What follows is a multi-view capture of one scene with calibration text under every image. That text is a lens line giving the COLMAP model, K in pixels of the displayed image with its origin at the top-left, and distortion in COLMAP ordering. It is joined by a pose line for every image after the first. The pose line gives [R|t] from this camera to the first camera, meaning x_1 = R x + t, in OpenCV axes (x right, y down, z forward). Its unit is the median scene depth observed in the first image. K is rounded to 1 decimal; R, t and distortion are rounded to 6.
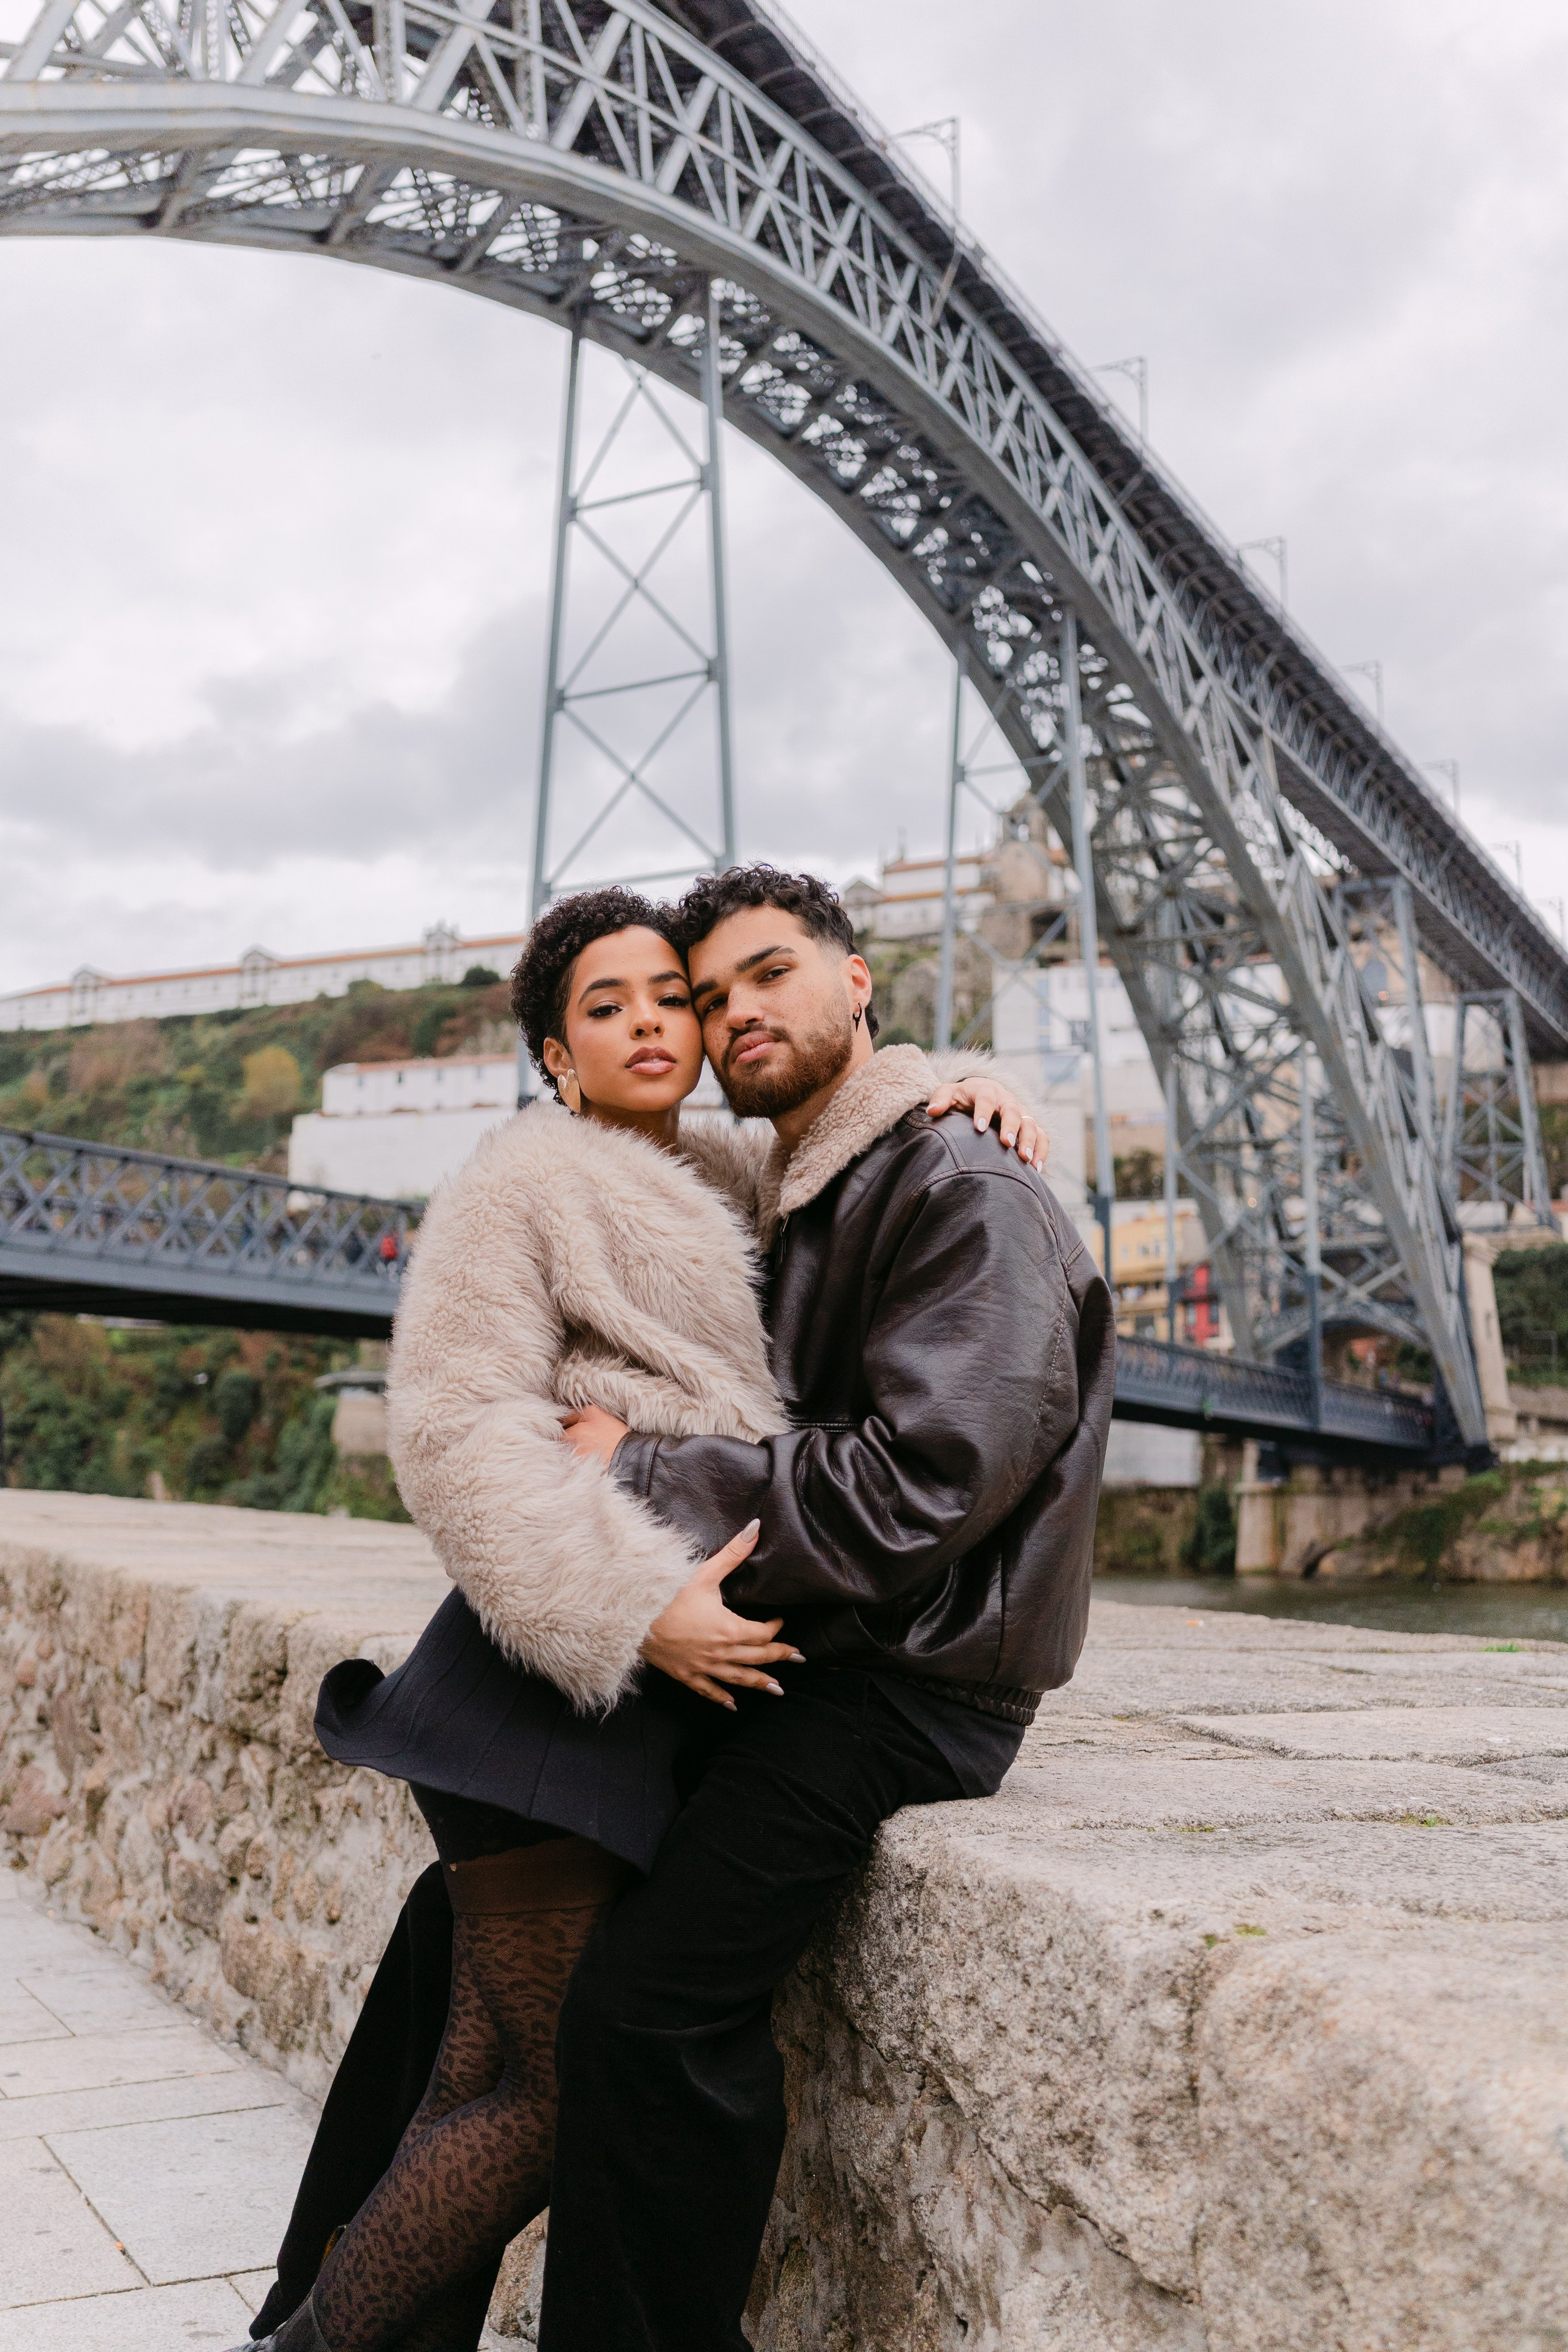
lens RADIAL K [[2271.7, 0, 777.9], [0, 2271.7, 1165.7], [0, 0, 1]] dist [0.000288, -0.003028]
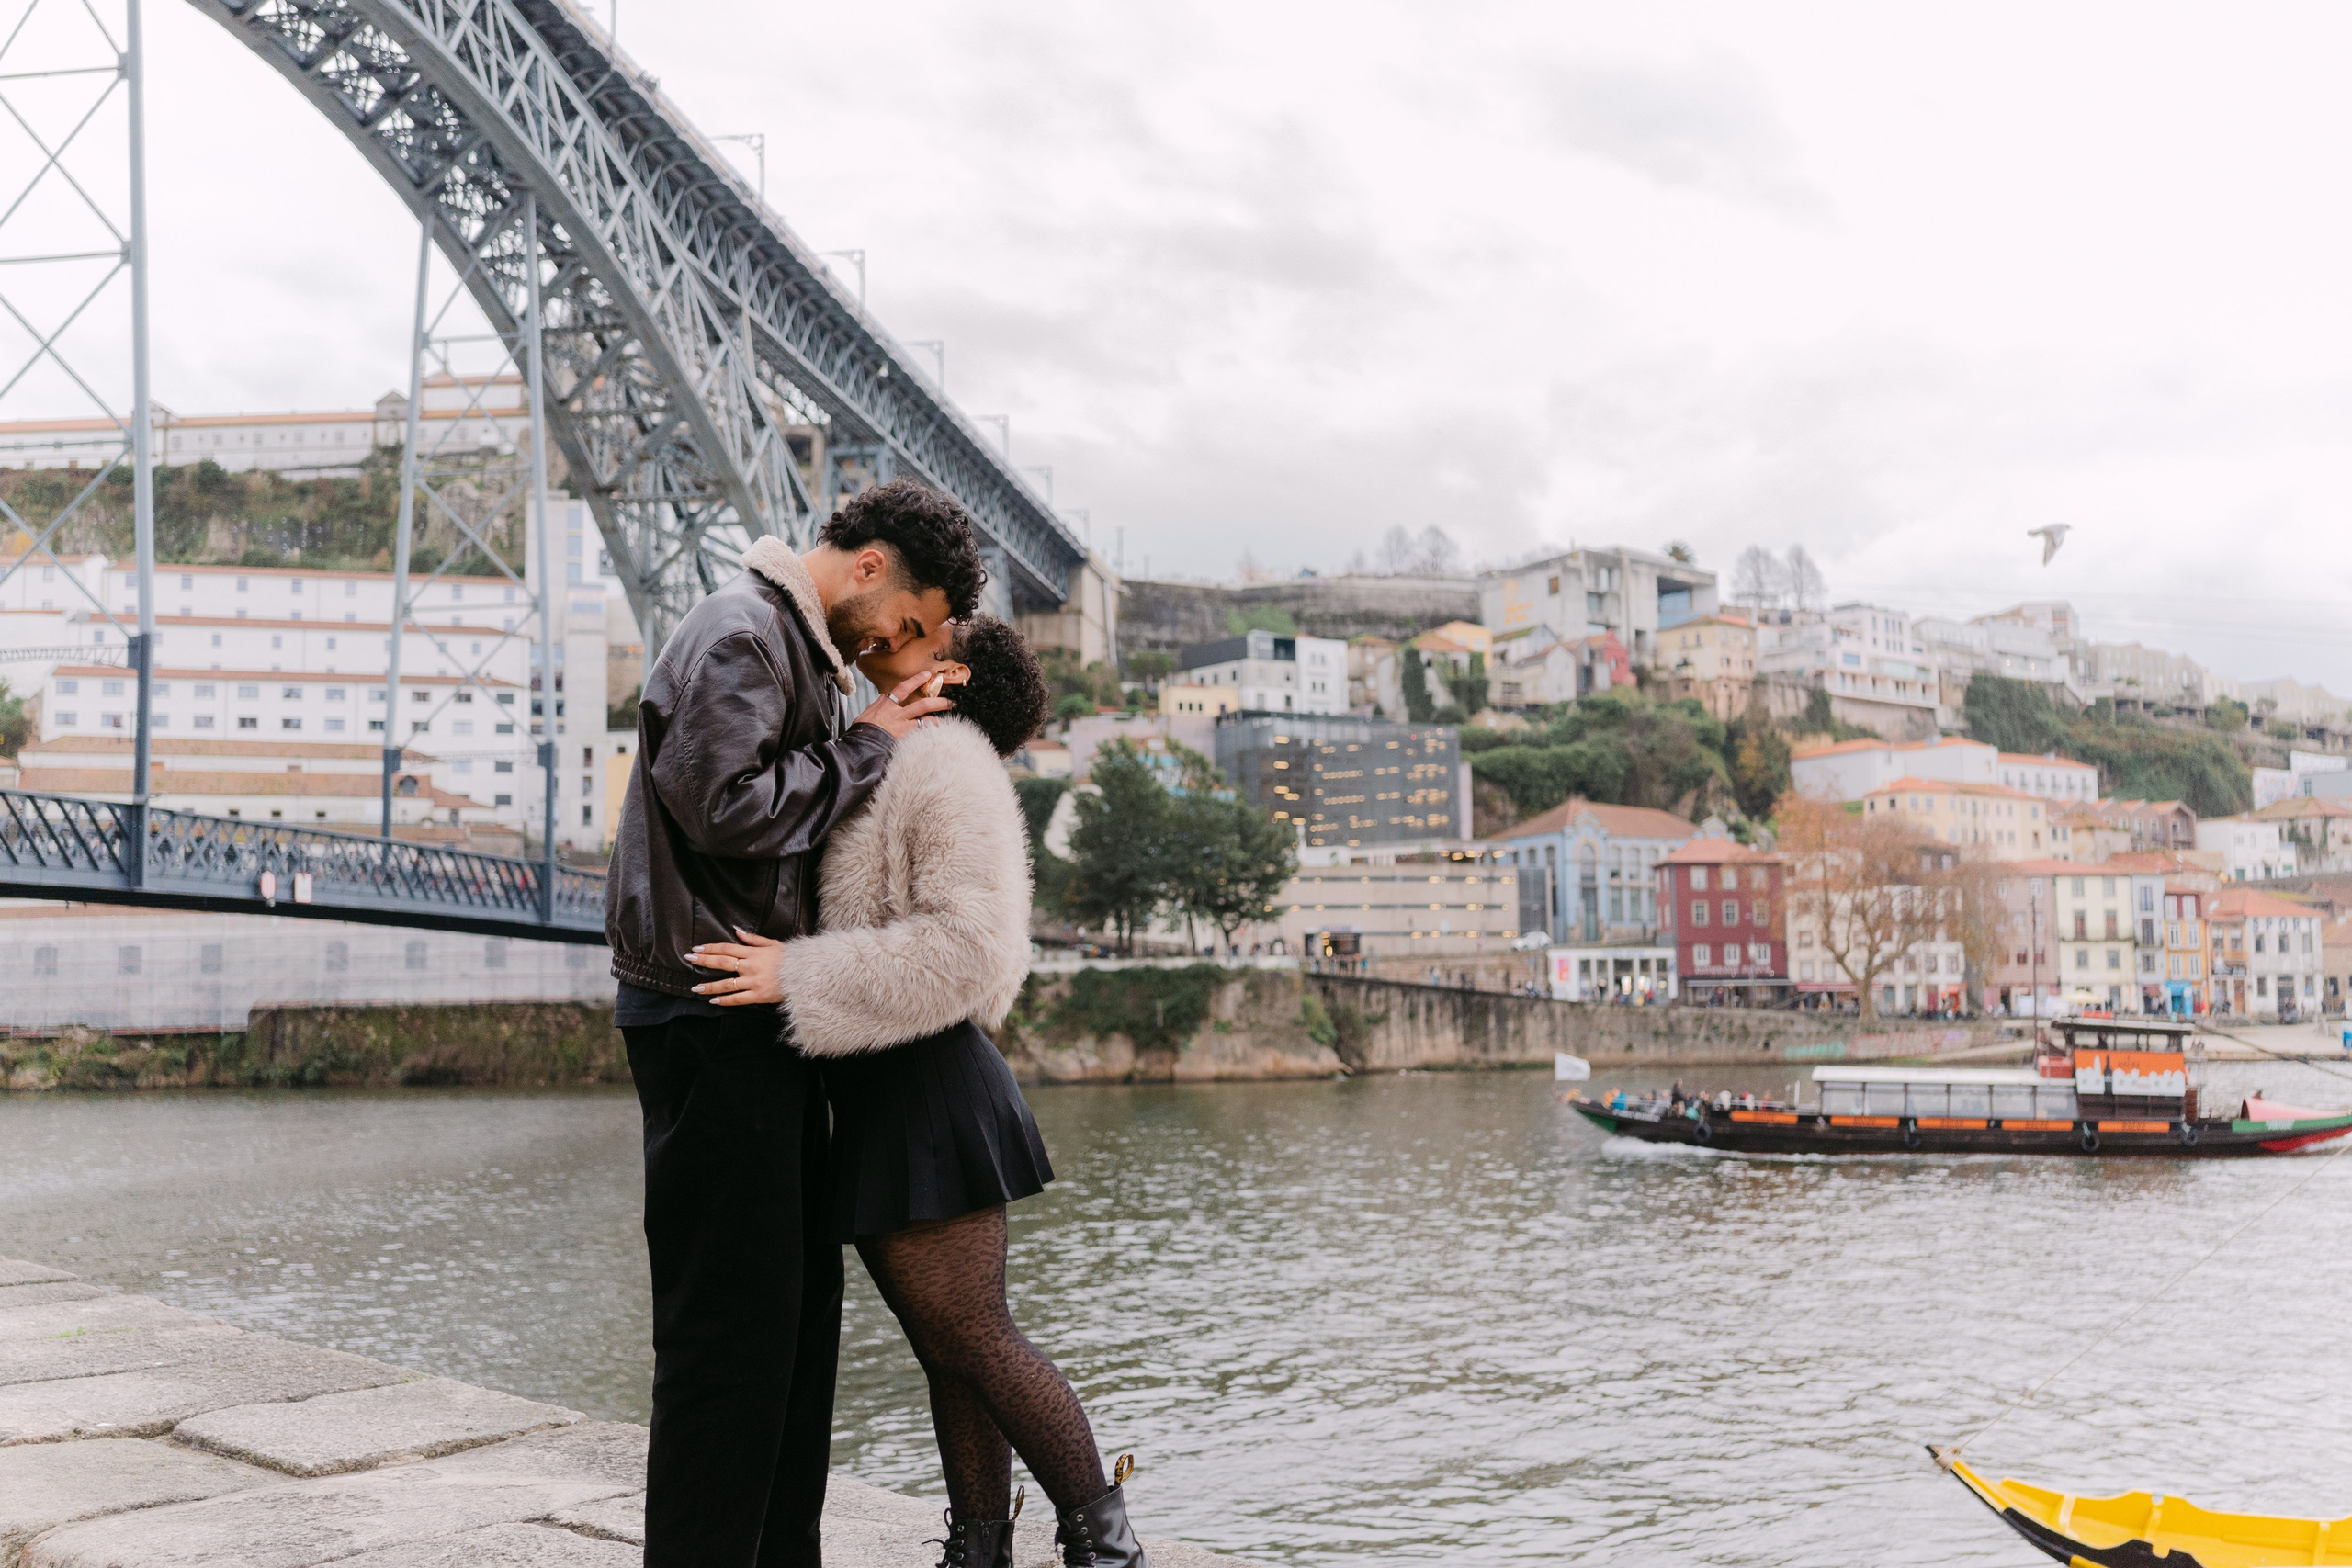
lens RADIAL K [[2267.8, 0, 1190.3], [0, 2267.8, 783.2], [0, 0, 1]] dist [-0.005502, 0.010385]
pose [[0.937530, 0.015297, 0.347567, 0.050687], [-0.031640, 0.998642, 0.041395, -0.020826], [-0.346462, -0.049806, 0.936741, -0.125284]]
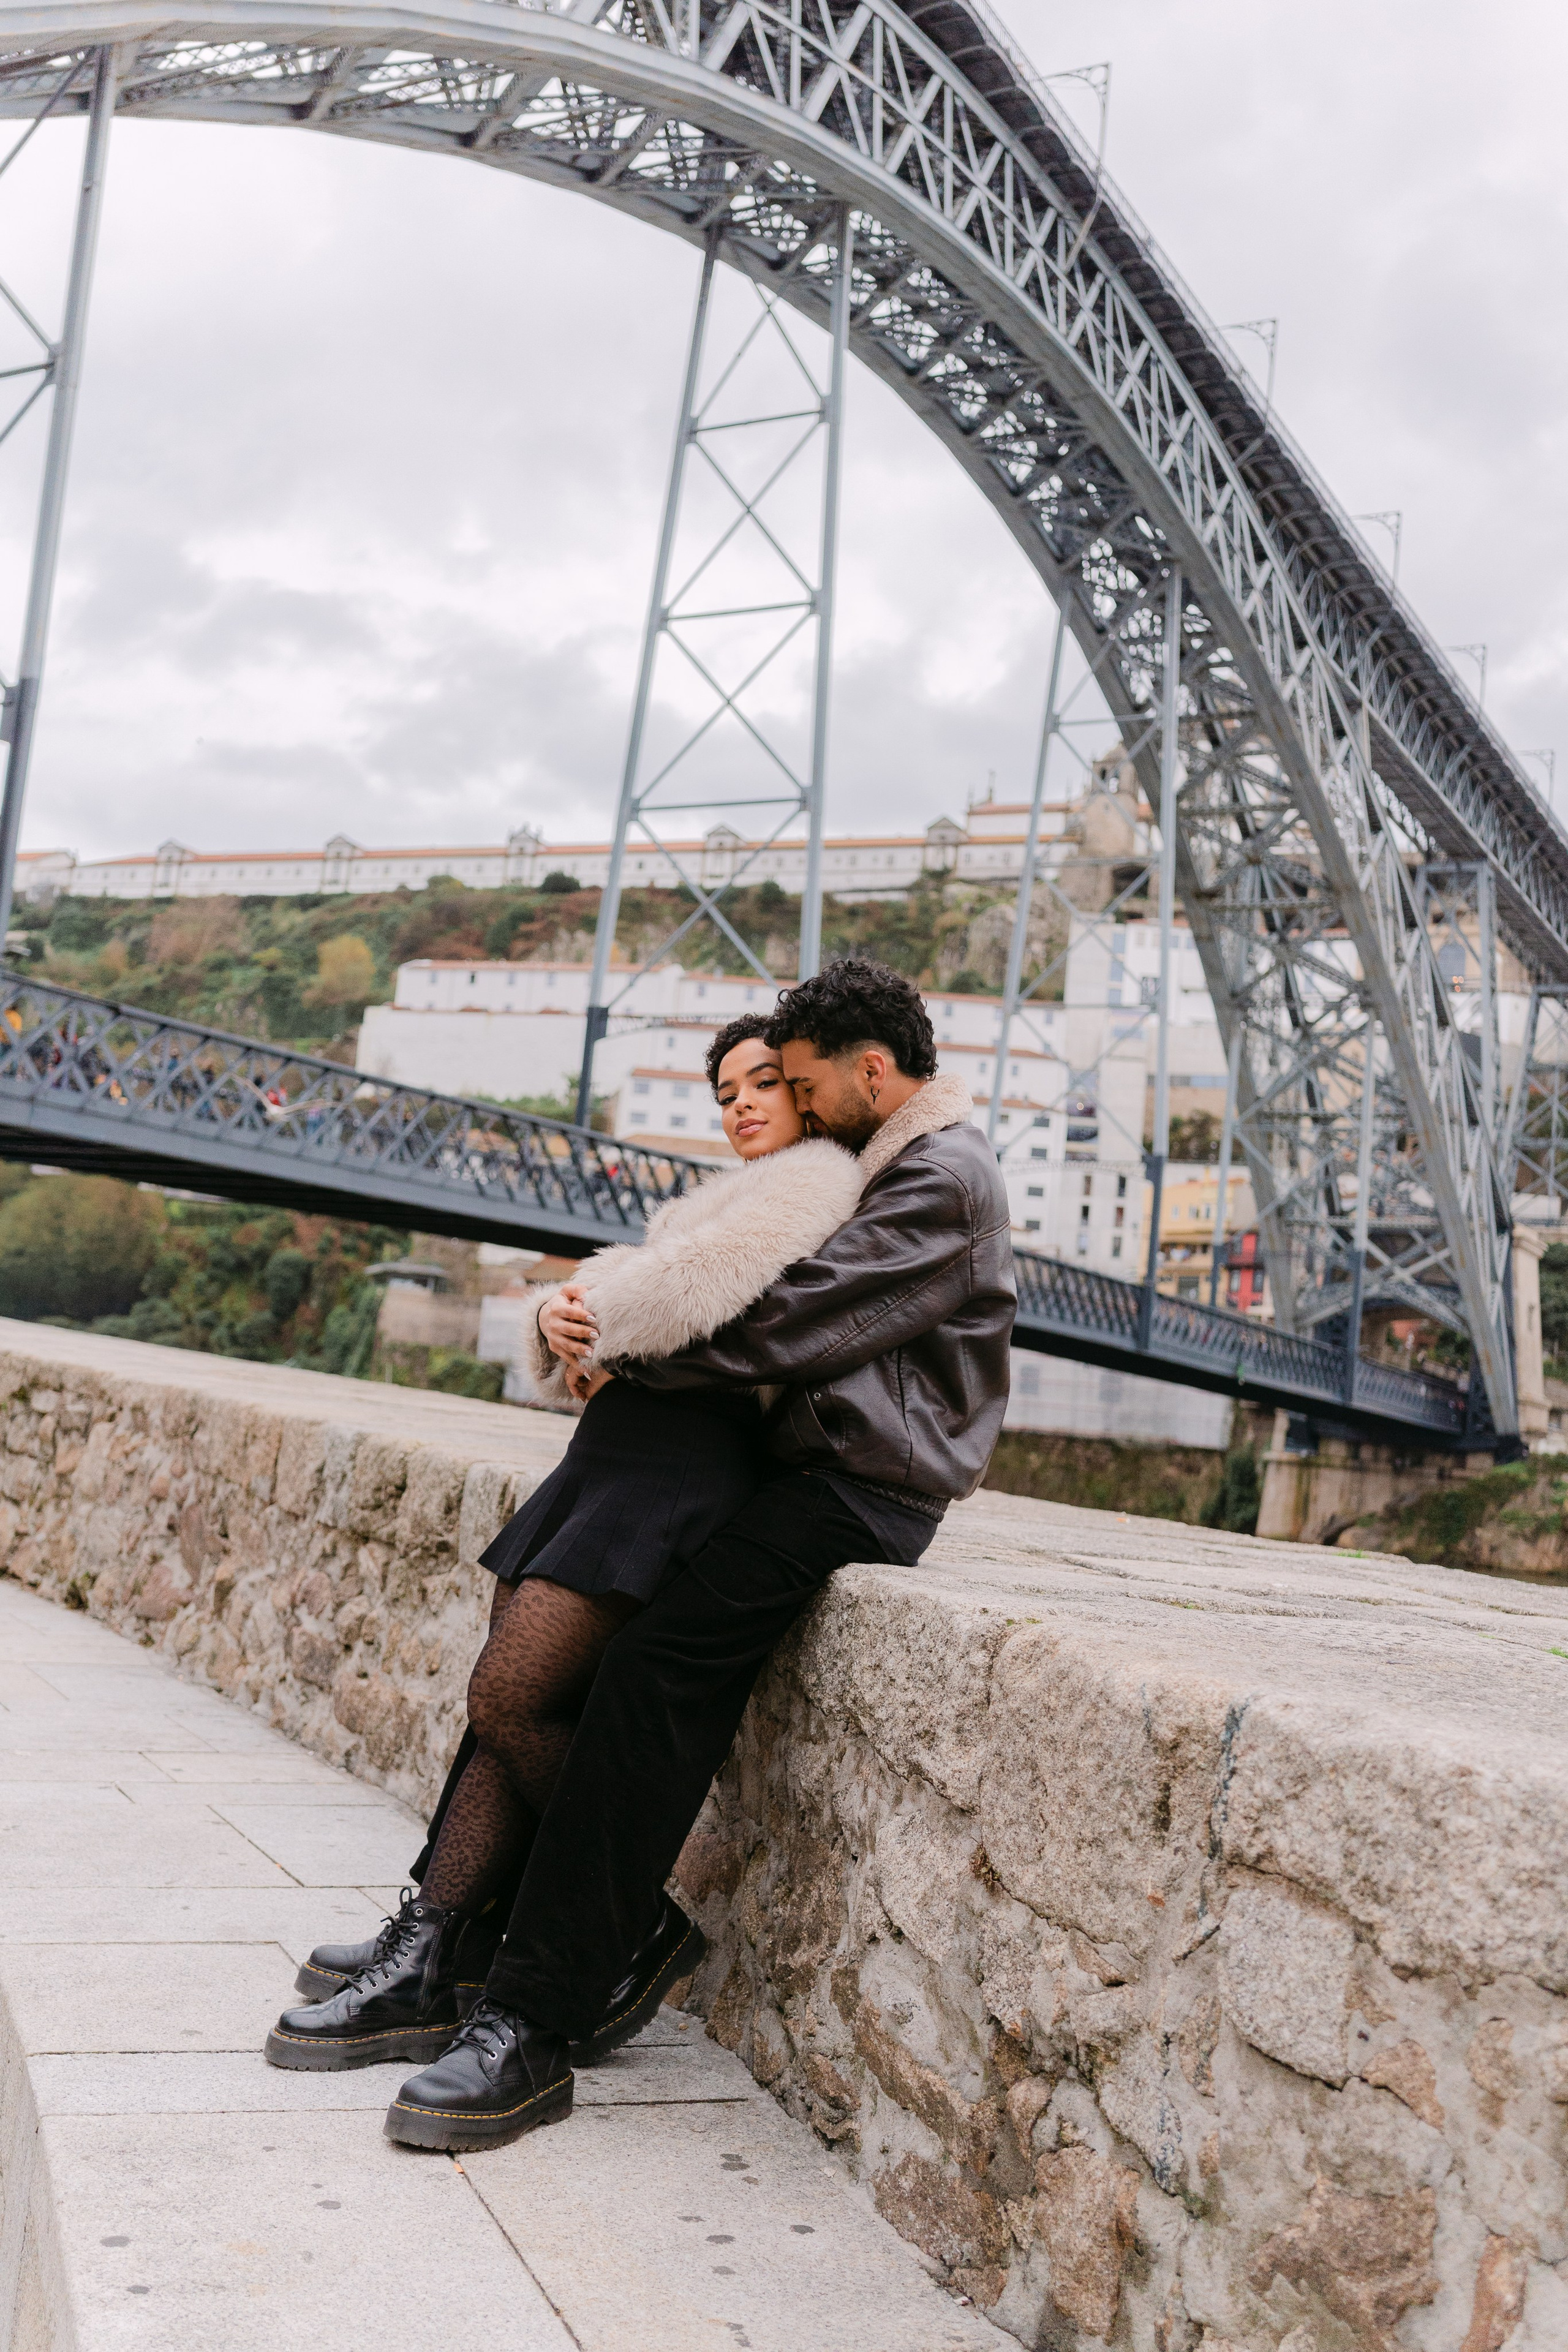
lens RADIAL K [[2268.0, 0, 773.9], [0, 2268.0, 1172.7], [0, 0, 1]] dist [-0.005502, 0.010385]
pose [[0.995802, 0.087888, -0.025584, 0.000316], [-0.086939, 0.995558, 0.036126, -0.000693], [0.028645, -0.033751, 0.999020, -0.009887]]
